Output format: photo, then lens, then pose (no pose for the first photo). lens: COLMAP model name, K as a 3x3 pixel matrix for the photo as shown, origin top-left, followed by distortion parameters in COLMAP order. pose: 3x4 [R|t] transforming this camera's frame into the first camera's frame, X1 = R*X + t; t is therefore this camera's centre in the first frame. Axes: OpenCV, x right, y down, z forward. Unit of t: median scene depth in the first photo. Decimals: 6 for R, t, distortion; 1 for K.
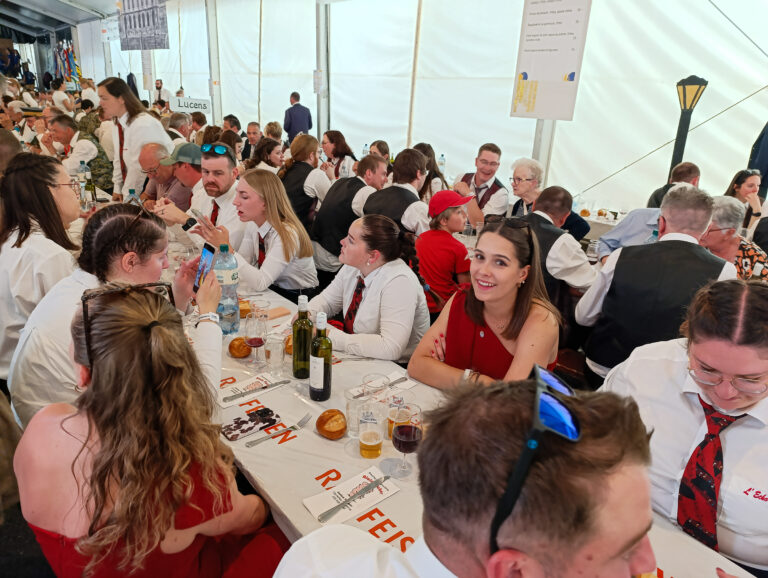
lens RADIAL K [[541.1, 0, 384.0], [0, 541.1, 289.0], [0, 0, 1]] dist [0.044170, -0.045698]
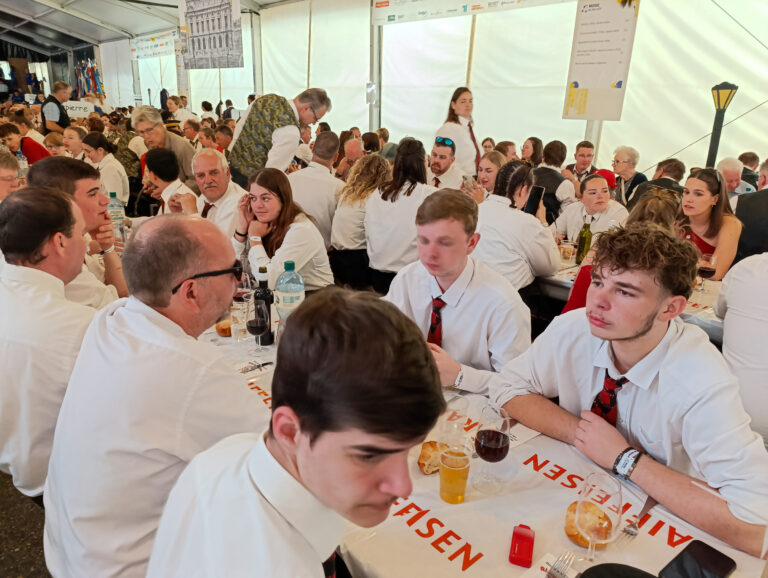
lens RADIAL K [[541.1, 0, 384.0], [0, 541.1, 289.0], [0, 0, 1]] dist [0.044170, -0.045698]
pose [[0.999146, -0.030445, 0.027927, -0.203625], [0.030921, 0.999381, -0.016762, 0.060780], [-0.027400, 0.017611, 0.999469, -0.168266]]
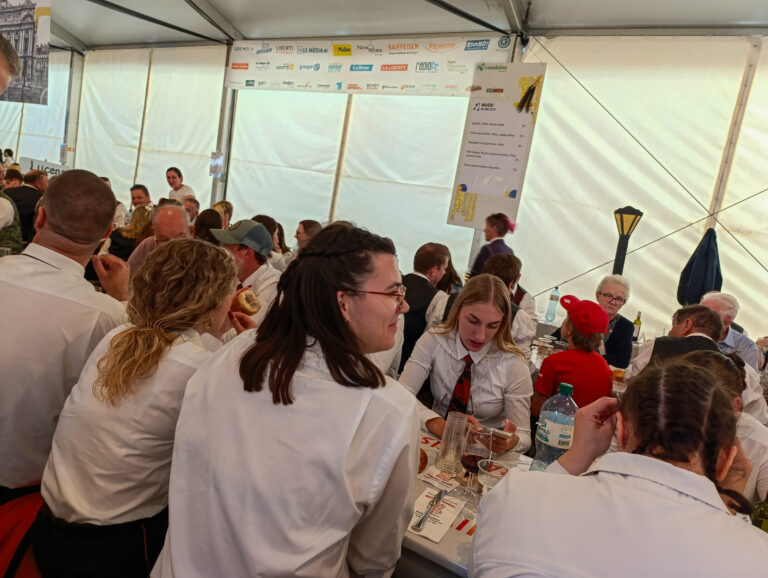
lens RADIAL K [[541.1, 0, 384.0], [0, 541.1, 289.0], [0, 0, 1]] dist [0.044170, -0.045698]
pose [[0.945607, 0.063944, 0.318966, -0.197024], [-0.007719, 0.984626, -0.174506, -0.020719], [-0.325221, 0.162552, 0.931562, 0.120278]]
